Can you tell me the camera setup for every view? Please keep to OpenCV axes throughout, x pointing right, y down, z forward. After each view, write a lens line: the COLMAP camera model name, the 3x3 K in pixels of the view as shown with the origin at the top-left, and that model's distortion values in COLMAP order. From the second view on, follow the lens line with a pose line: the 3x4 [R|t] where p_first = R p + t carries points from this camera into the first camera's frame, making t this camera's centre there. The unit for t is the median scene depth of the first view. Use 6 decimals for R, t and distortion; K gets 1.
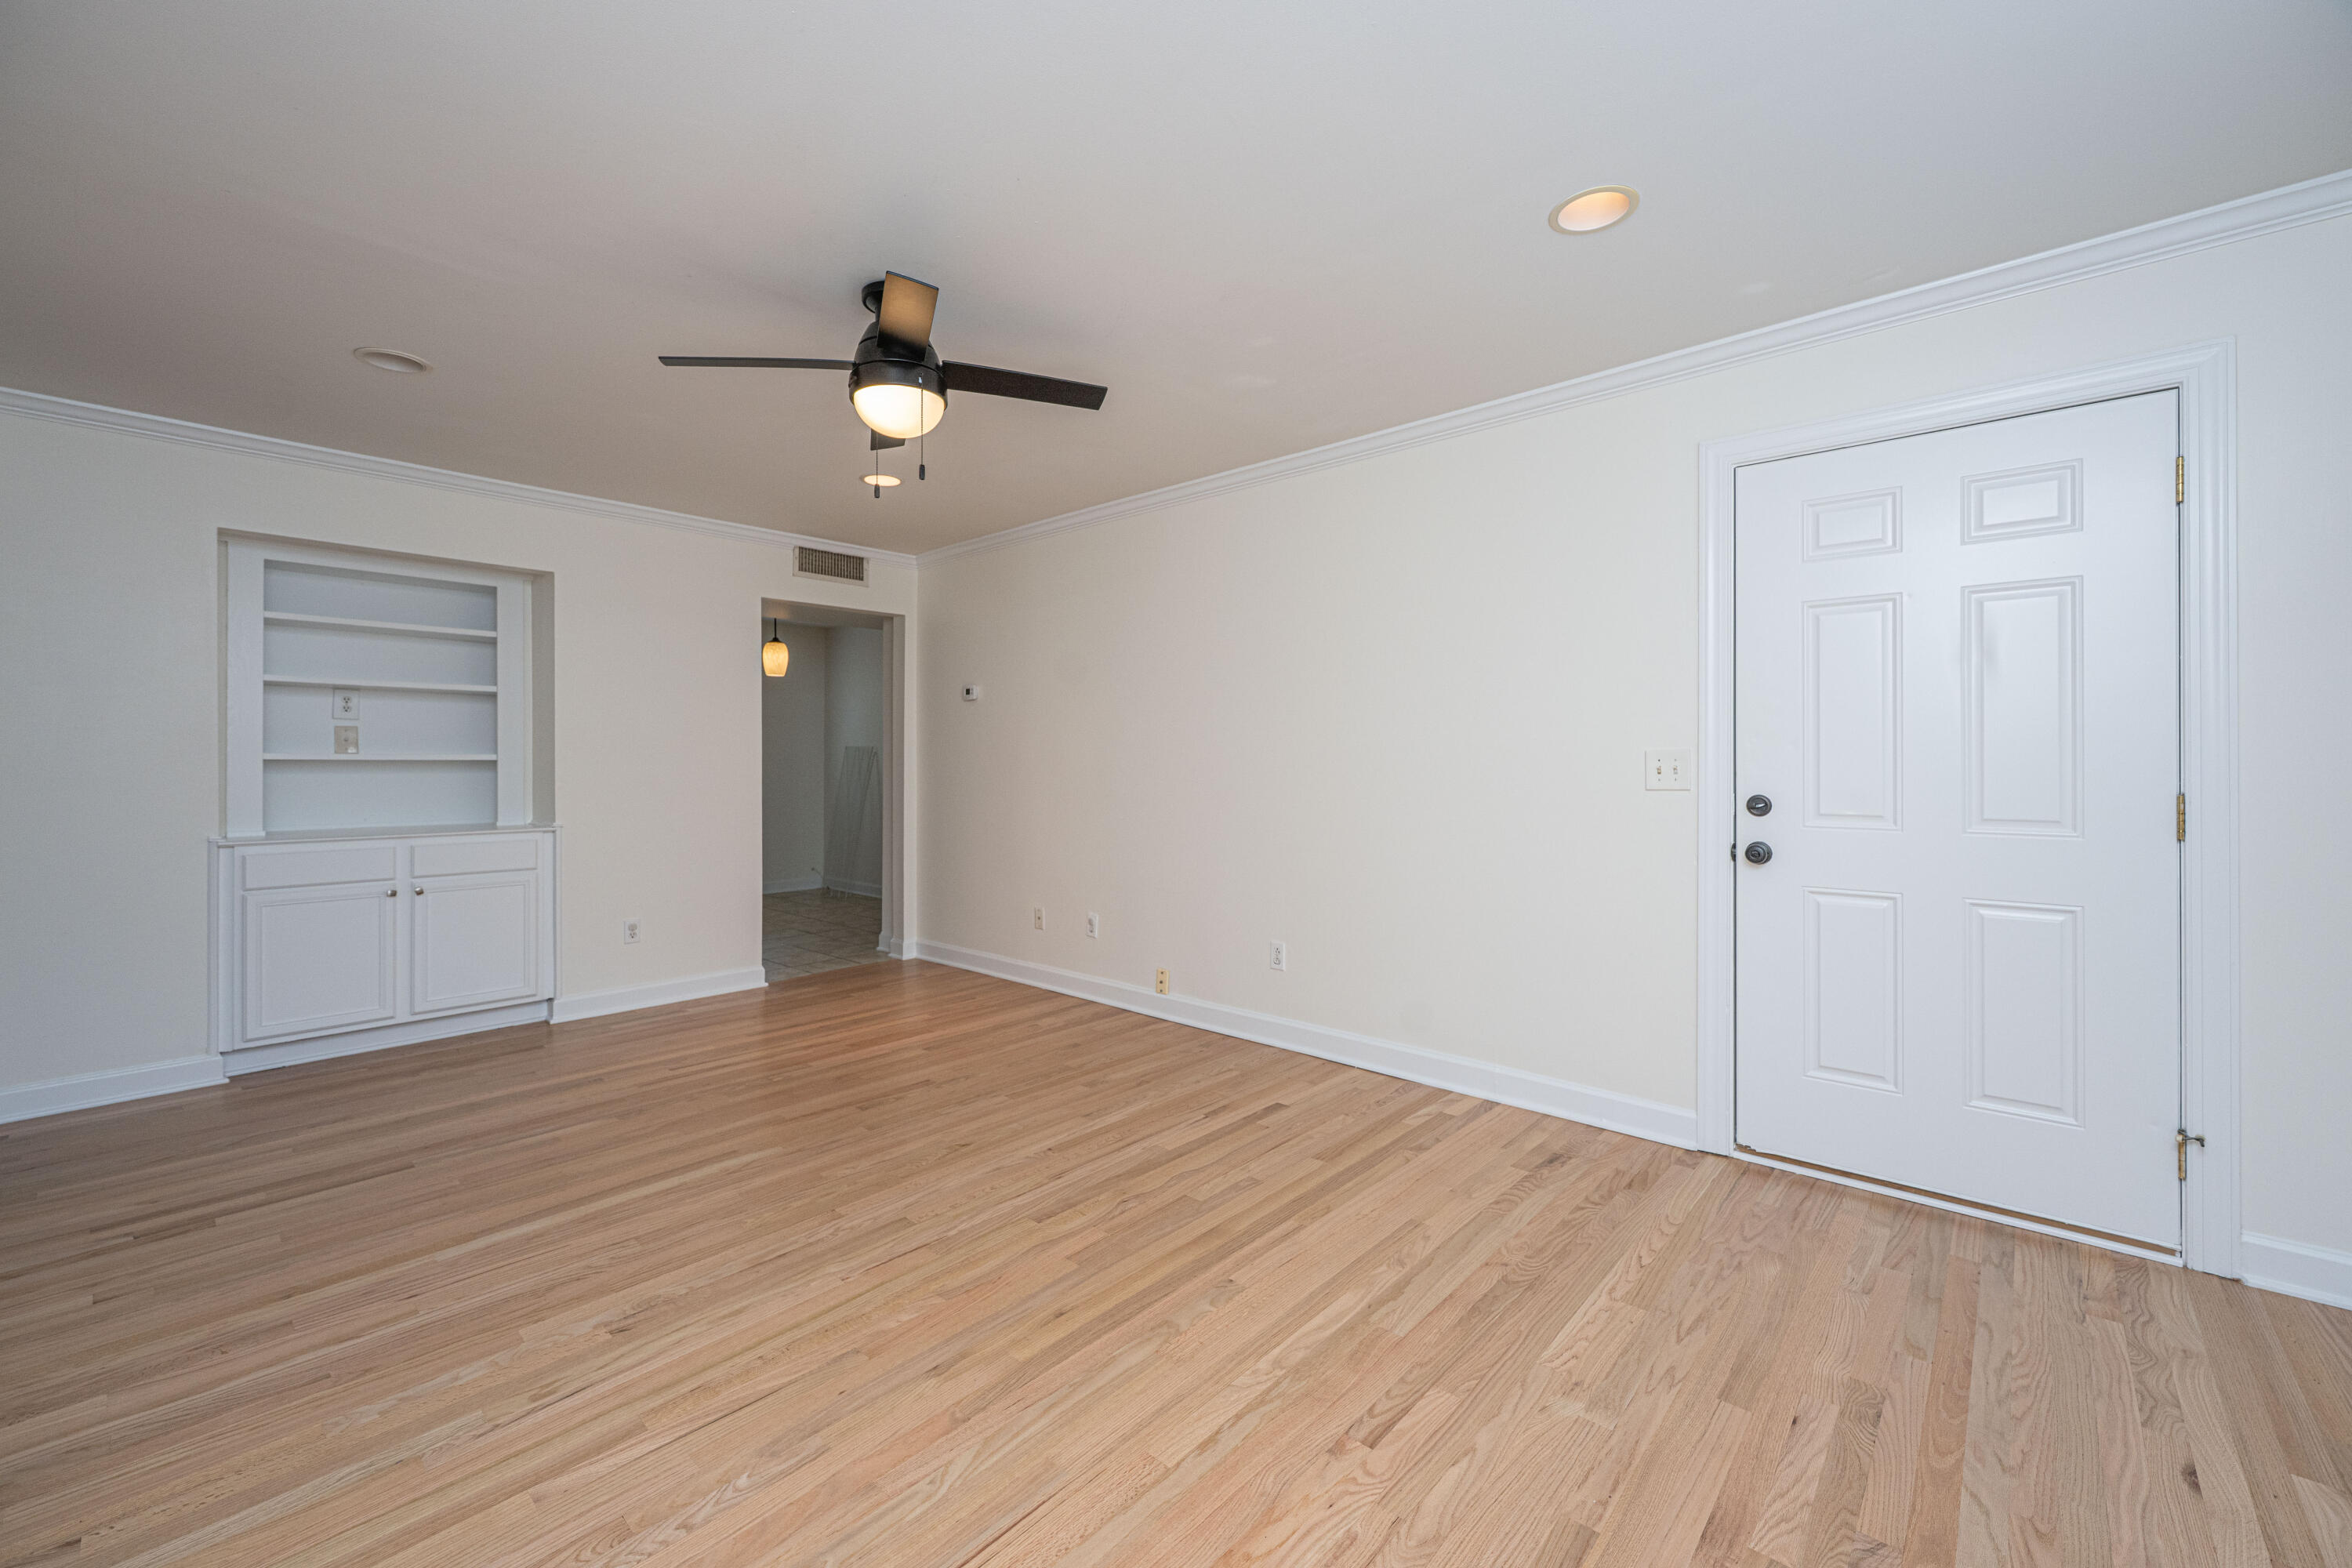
lens RADIAL K [[1018.6, 0, 1204.0], [0, 1018.6, 758.8], [0, 0, 1]] dist [-0.000327, 0.000120]
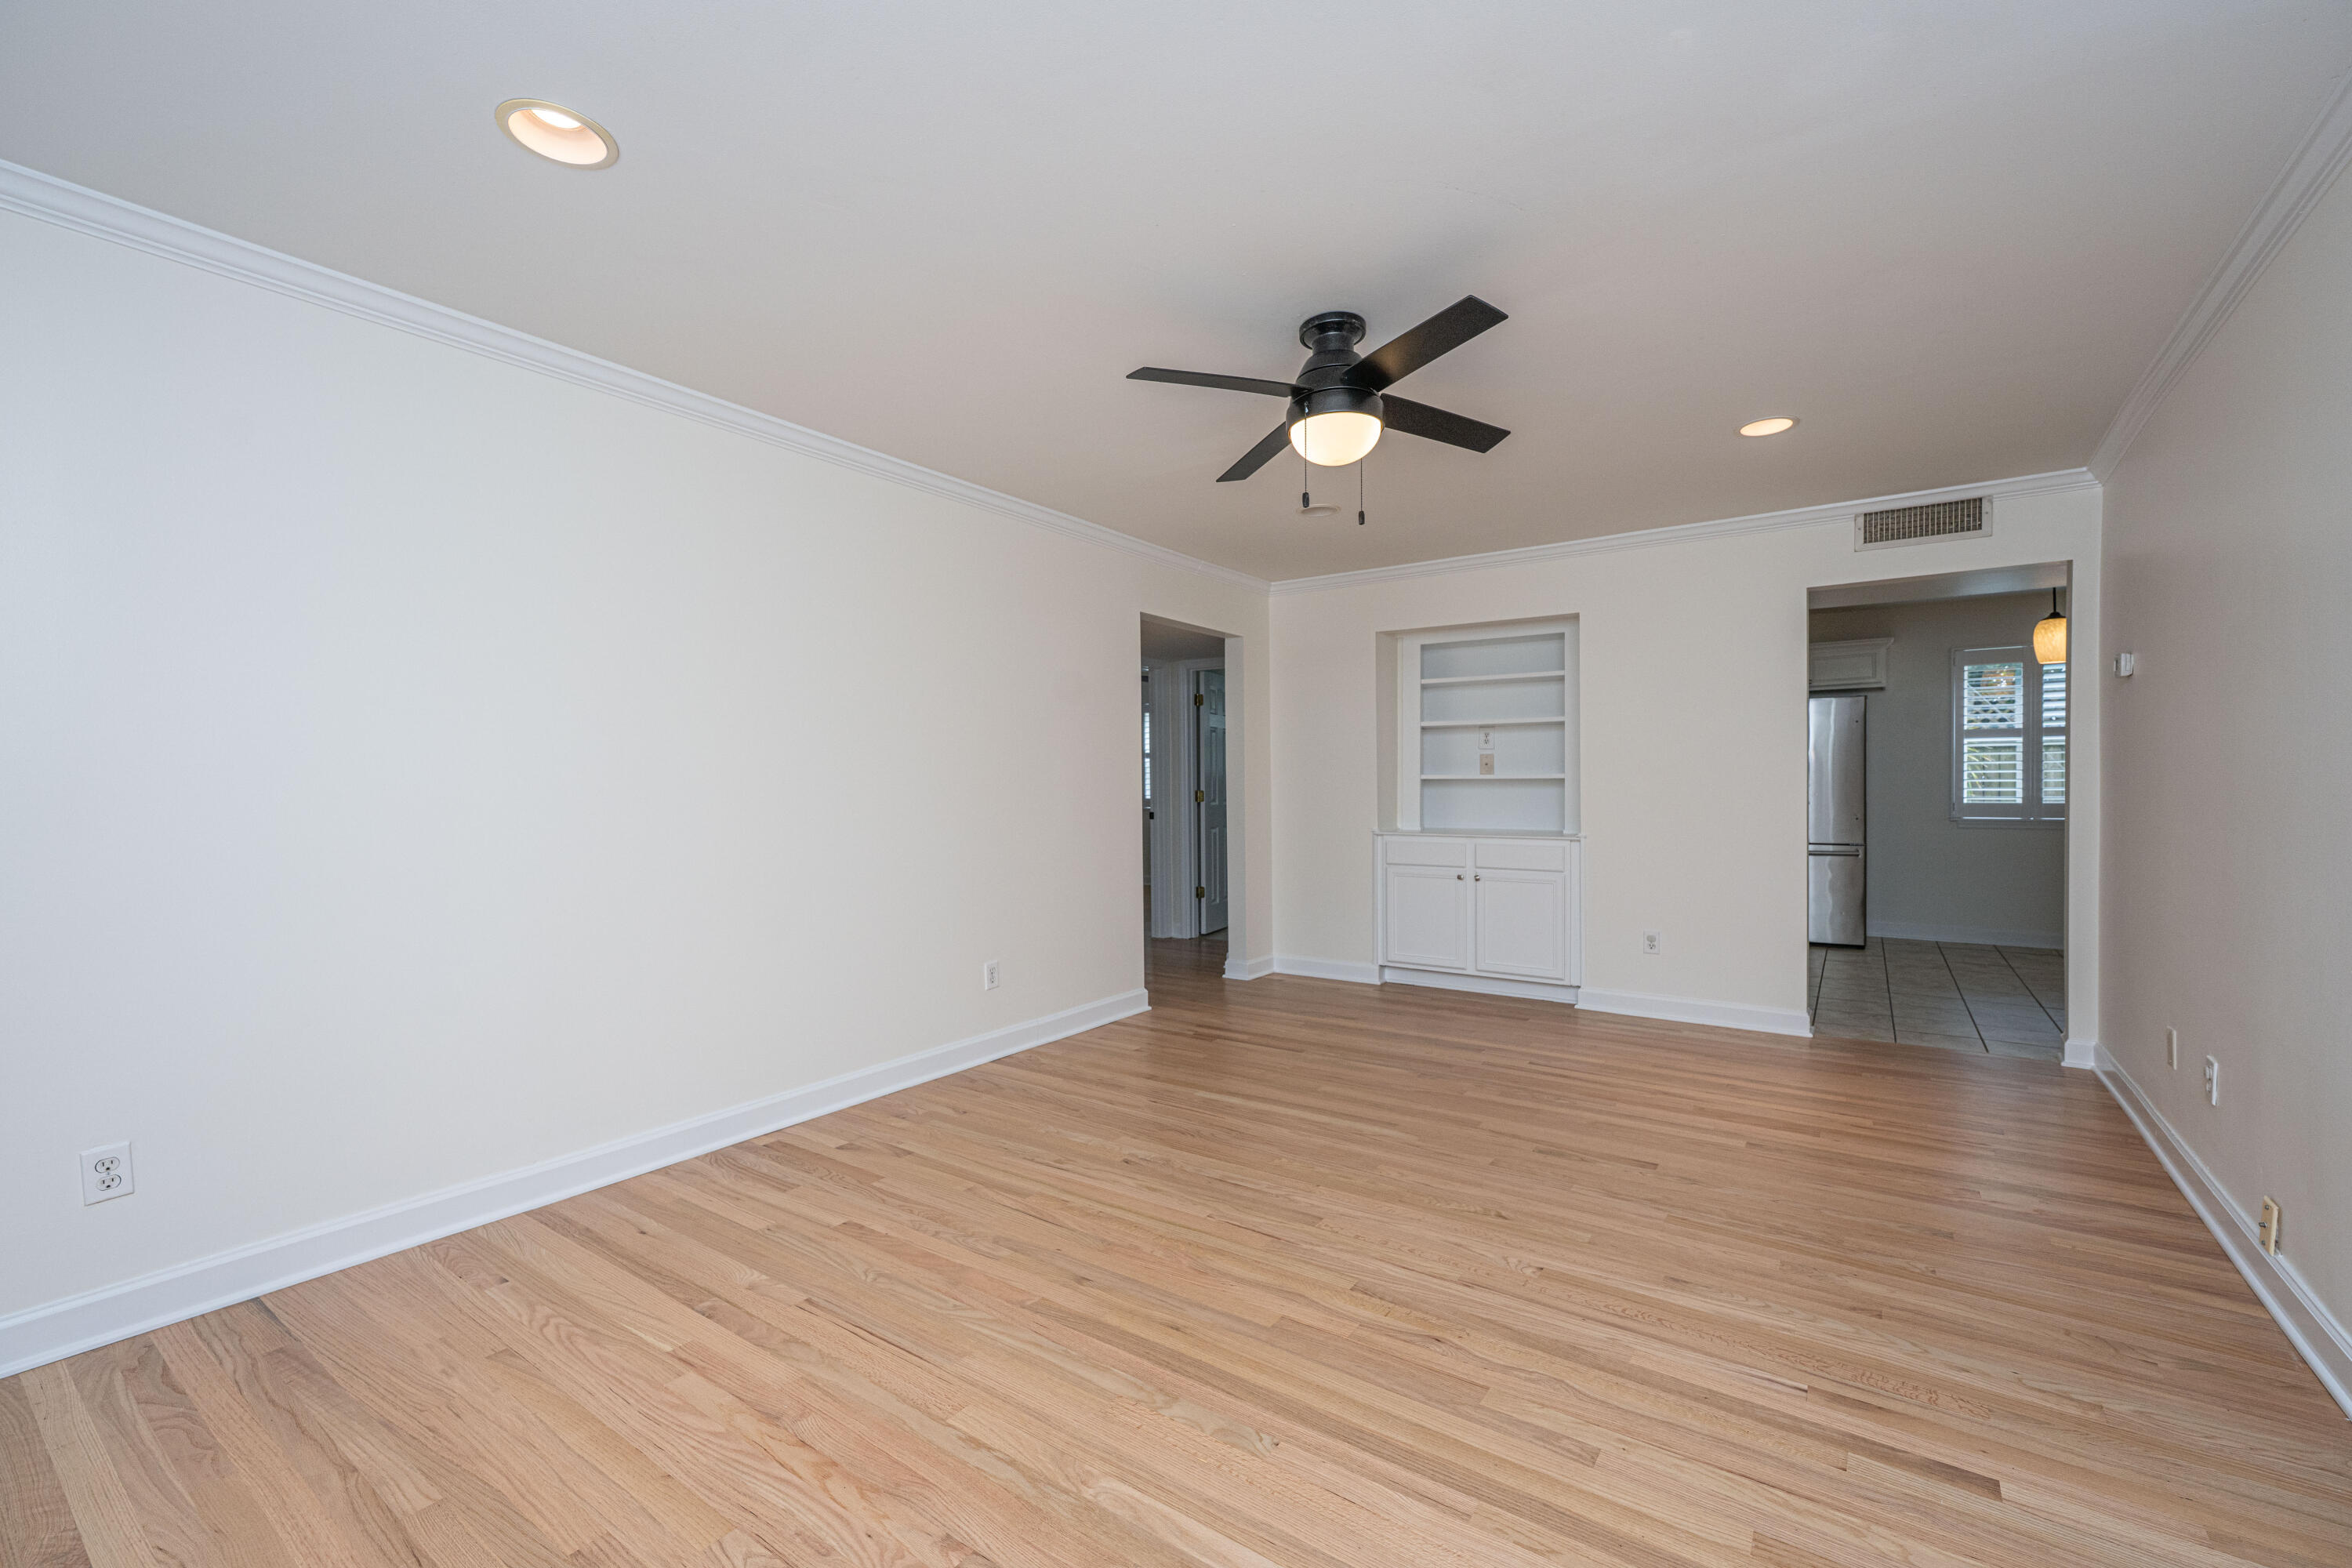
lens RADIAL K [[931.4, 0, 1121.9], [0, 931.4, 788.1], [0, 0, 1]] dist [0.002284, 0.000093]
pose [[0.060554, 0.005466, -0.998150, 0.570769], [0.010869, 0.999922, 0.006135, 0.001016], [0.998106, -0.011221, 0.060490, 0.656127]]
